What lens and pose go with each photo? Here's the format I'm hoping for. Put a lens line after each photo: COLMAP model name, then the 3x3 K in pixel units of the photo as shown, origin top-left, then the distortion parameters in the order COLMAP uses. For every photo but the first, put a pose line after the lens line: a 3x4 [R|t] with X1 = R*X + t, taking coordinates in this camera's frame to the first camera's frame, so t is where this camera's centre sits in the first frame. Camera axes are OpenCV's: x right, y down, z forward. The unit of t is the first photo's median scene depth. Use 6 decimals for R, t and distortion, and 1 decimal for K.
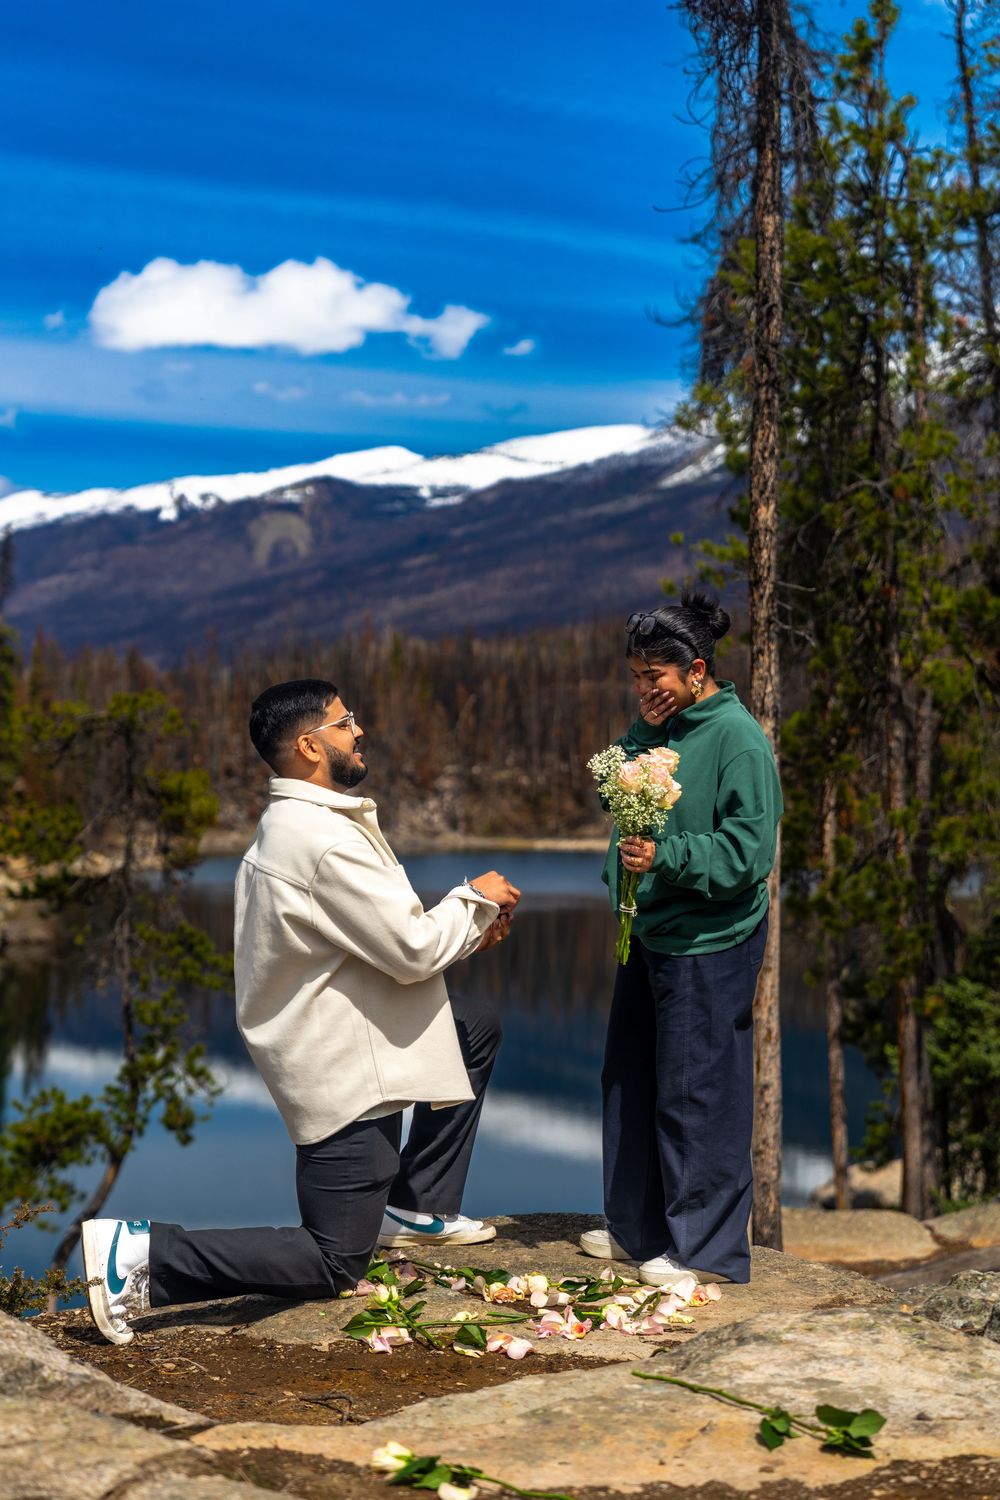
lens RADIAL K [[2751.2, 0, 498.0], [0, 2751.2, 751.1], [0, 0, 1]] dist [0.127160, 0.000000]
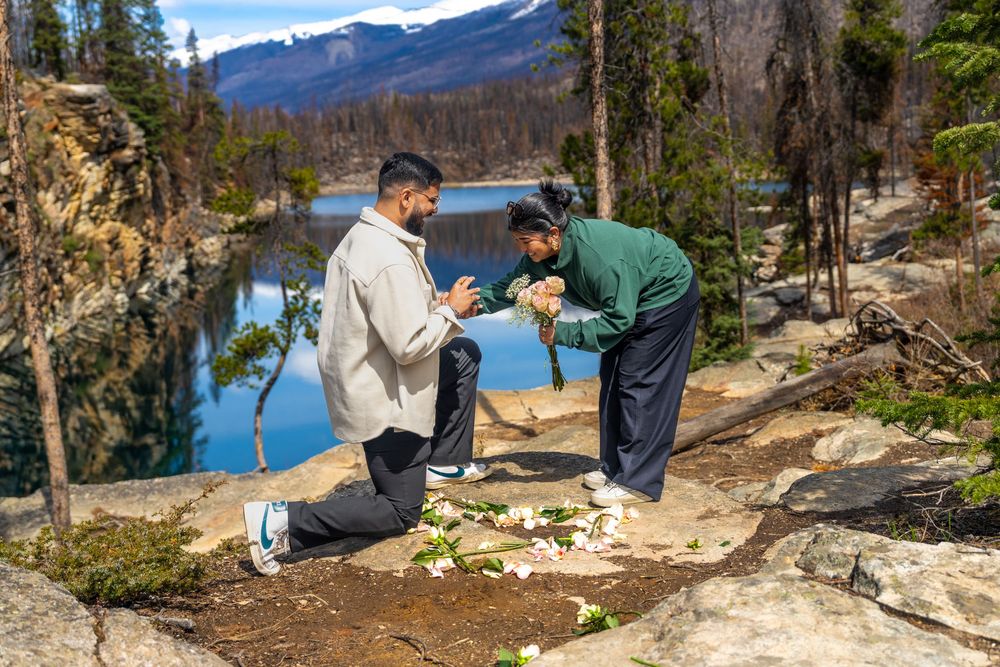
lens RADIAL K [[1201.0, 0, 499.6], [0, 1201.0, 313.9], [0, 0, 1]] dist [0.053944, 0.000000]
pose [[0.997627, -0.057105, 0.038467, -0.005670], [0.051067, 0.988415, 0.142927, -0.006759], [-0.046183, -0.140623, 0.988985, 0.078127]]
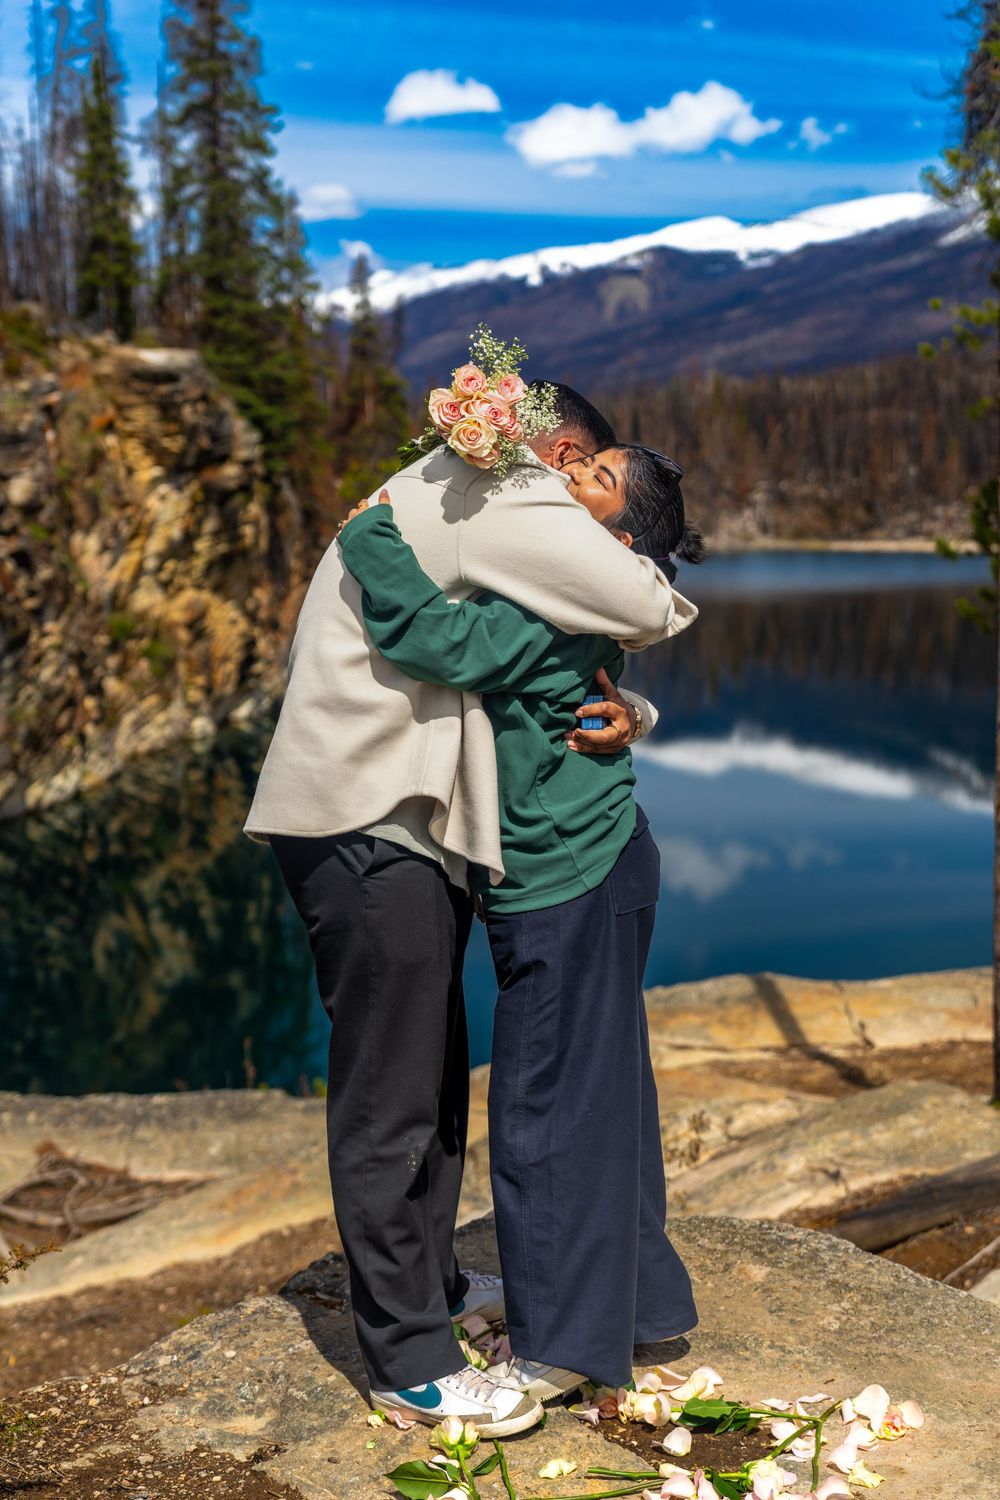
lens RADIAL K [[2185.2, 0, 521.7], [0, 2185.2, 711.8], [0, 0, 1]] dist [0.067164, 0.000000]
pose [[0.991770, -0.001202, -0.128025, 0.012517], [0.015309, 0.993896, 0.109258, -0.012975], [0.127112, -0.110319, 0.985734, 0.108997]]
